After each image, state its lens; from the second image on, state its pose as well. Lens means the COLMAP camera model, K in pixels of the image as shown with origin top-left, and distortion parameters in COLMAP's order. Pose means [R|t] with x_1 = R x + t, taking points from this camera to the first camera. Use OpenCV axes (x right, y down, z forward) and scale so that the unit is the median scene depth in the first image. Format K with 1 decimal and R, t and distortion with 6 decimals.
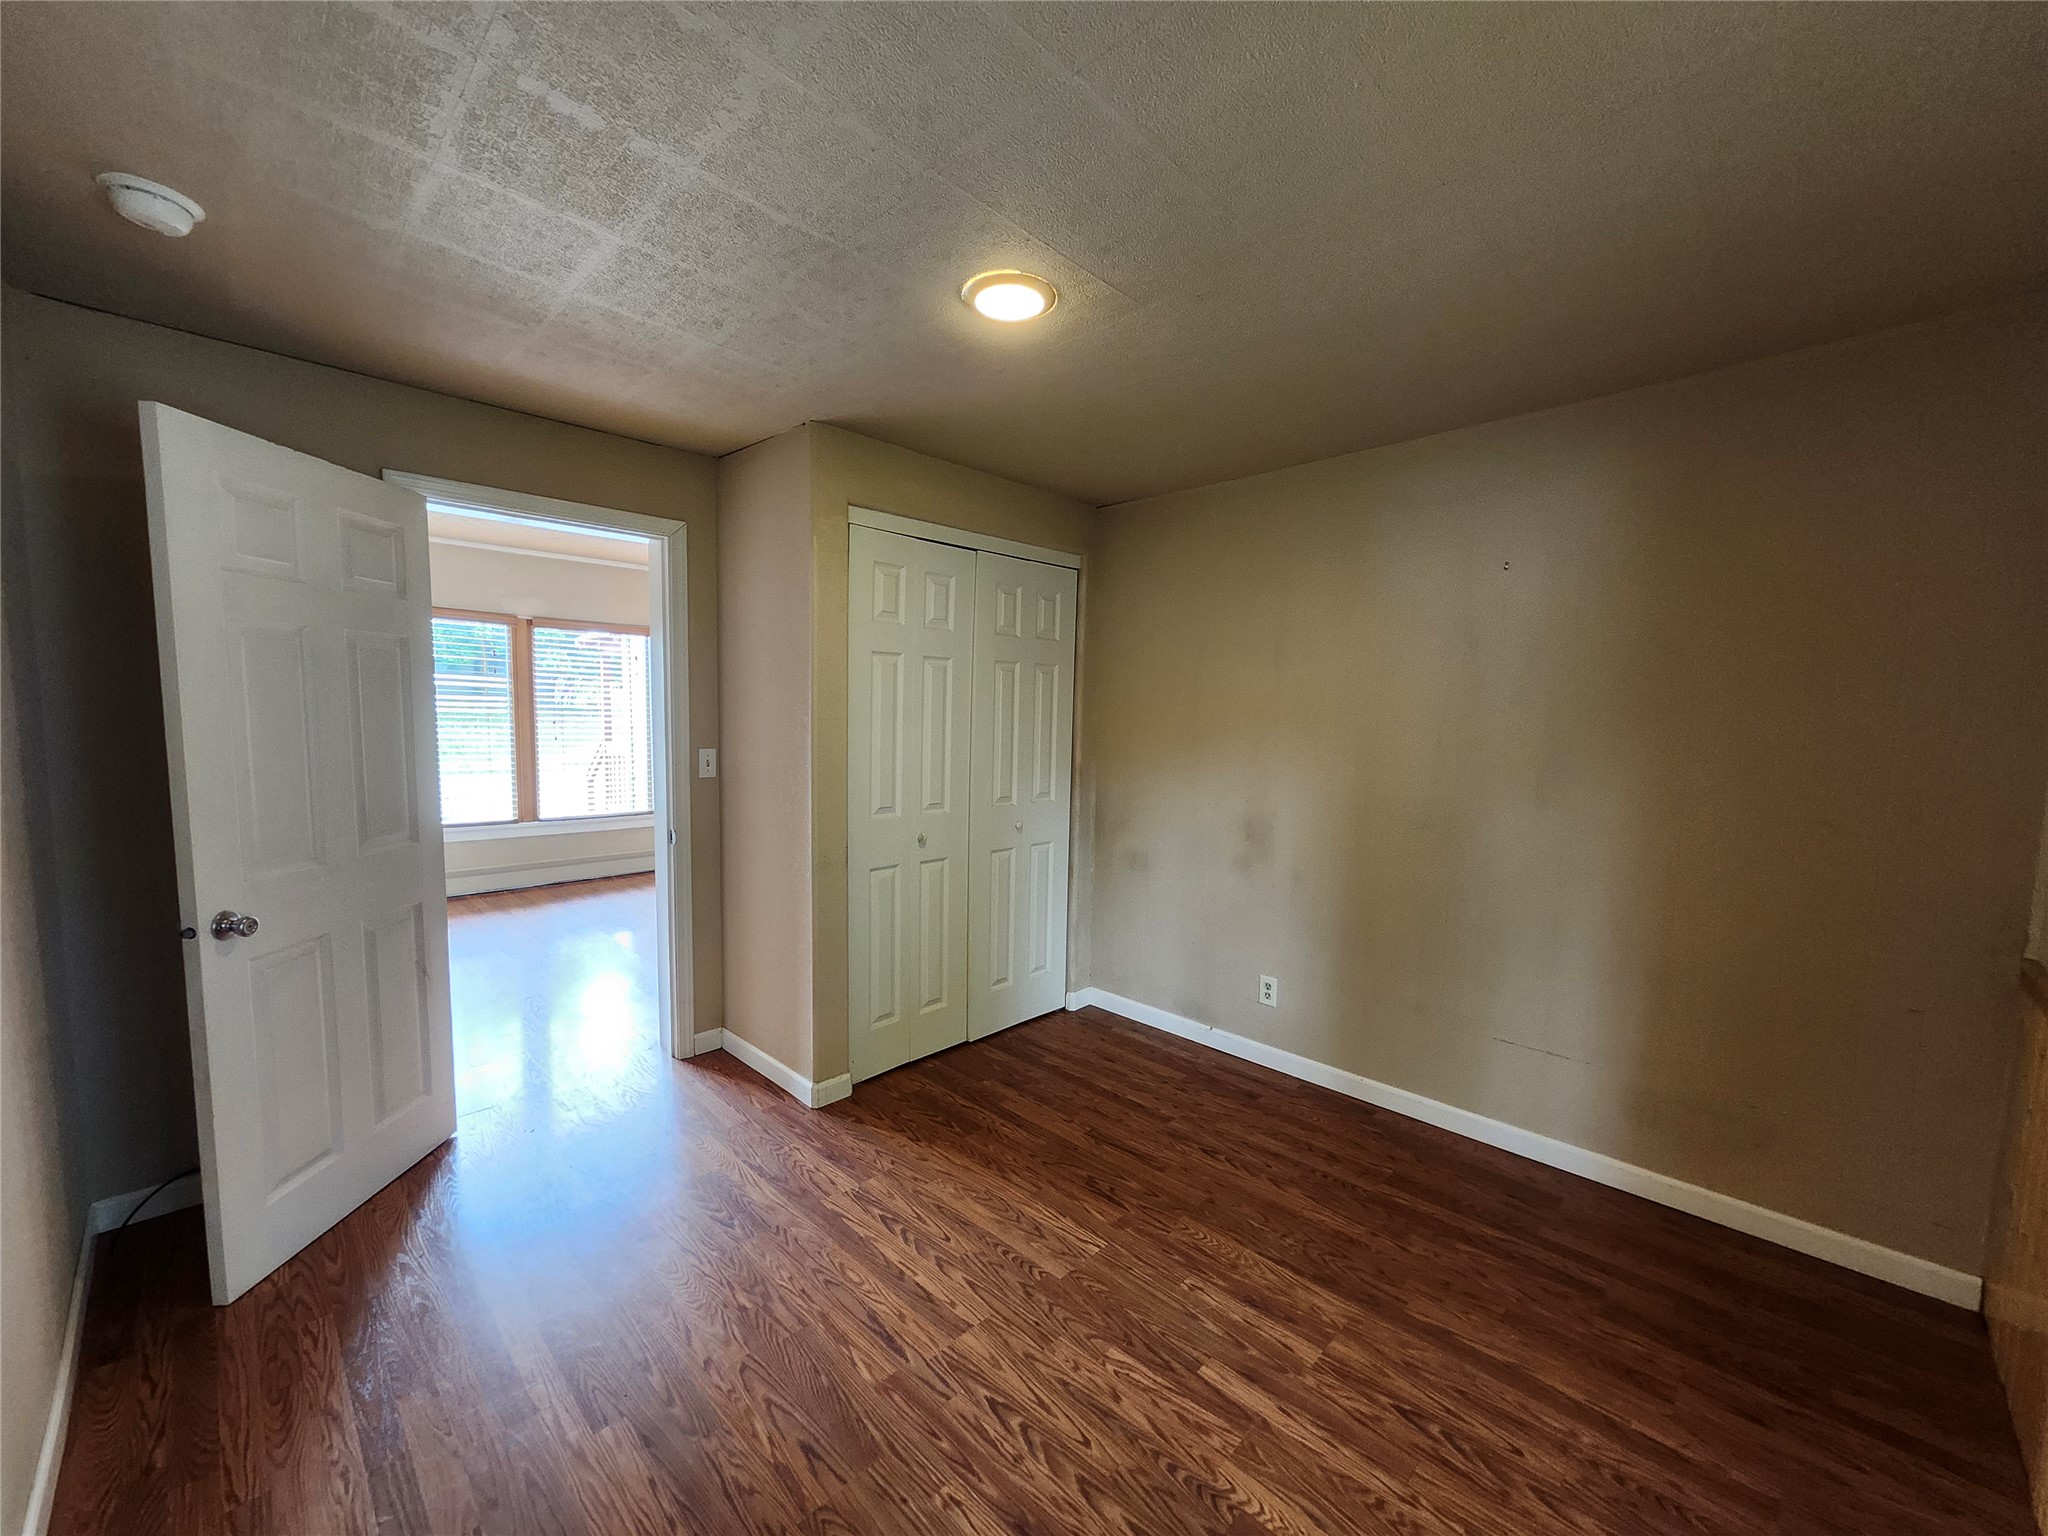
lens RADIAL K [[802.2, 0, 1016.5], [0, 802.2, 769.5], [0, 0, 1]] dist [0.006098, -0.005172]
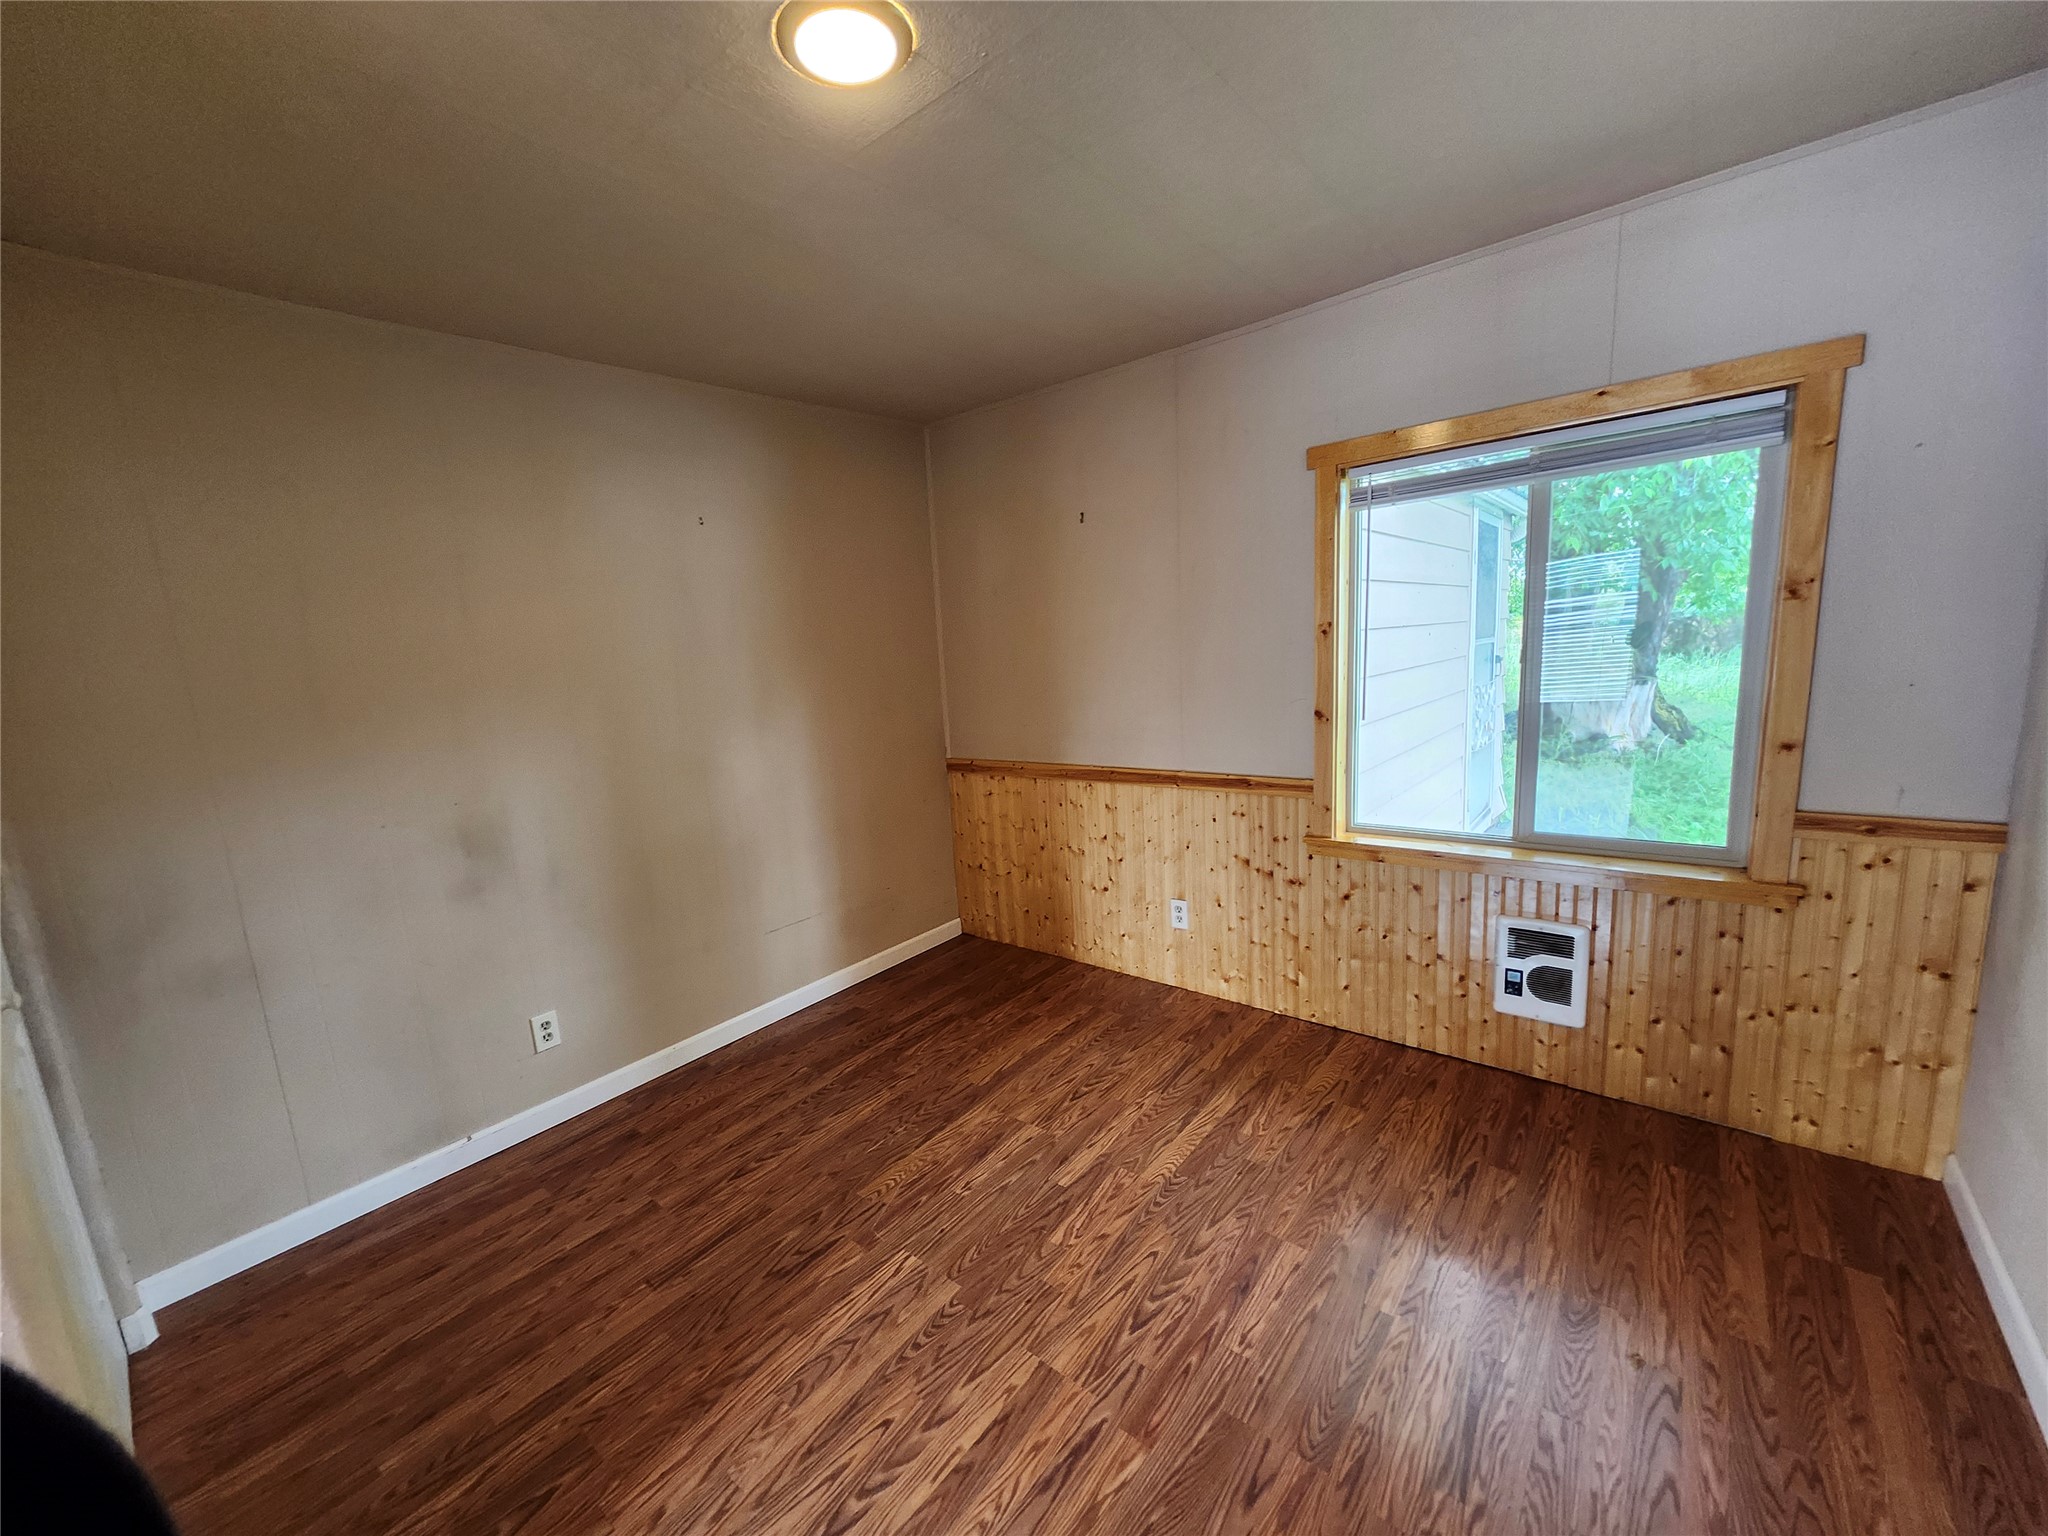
lens RADIAL K [[802.2, 0, 1016.5], [0, 802.2, 769.5], [0, 0, 1]] dist [0.006098, -0.005172]
pose [[-0.088614, -0.172252, 0.981059, -0.769417], [0.144415, 0.972305, 0.183759, -0.082986], [-0.985541, 0.157964, -0.061284, 0.957779]]
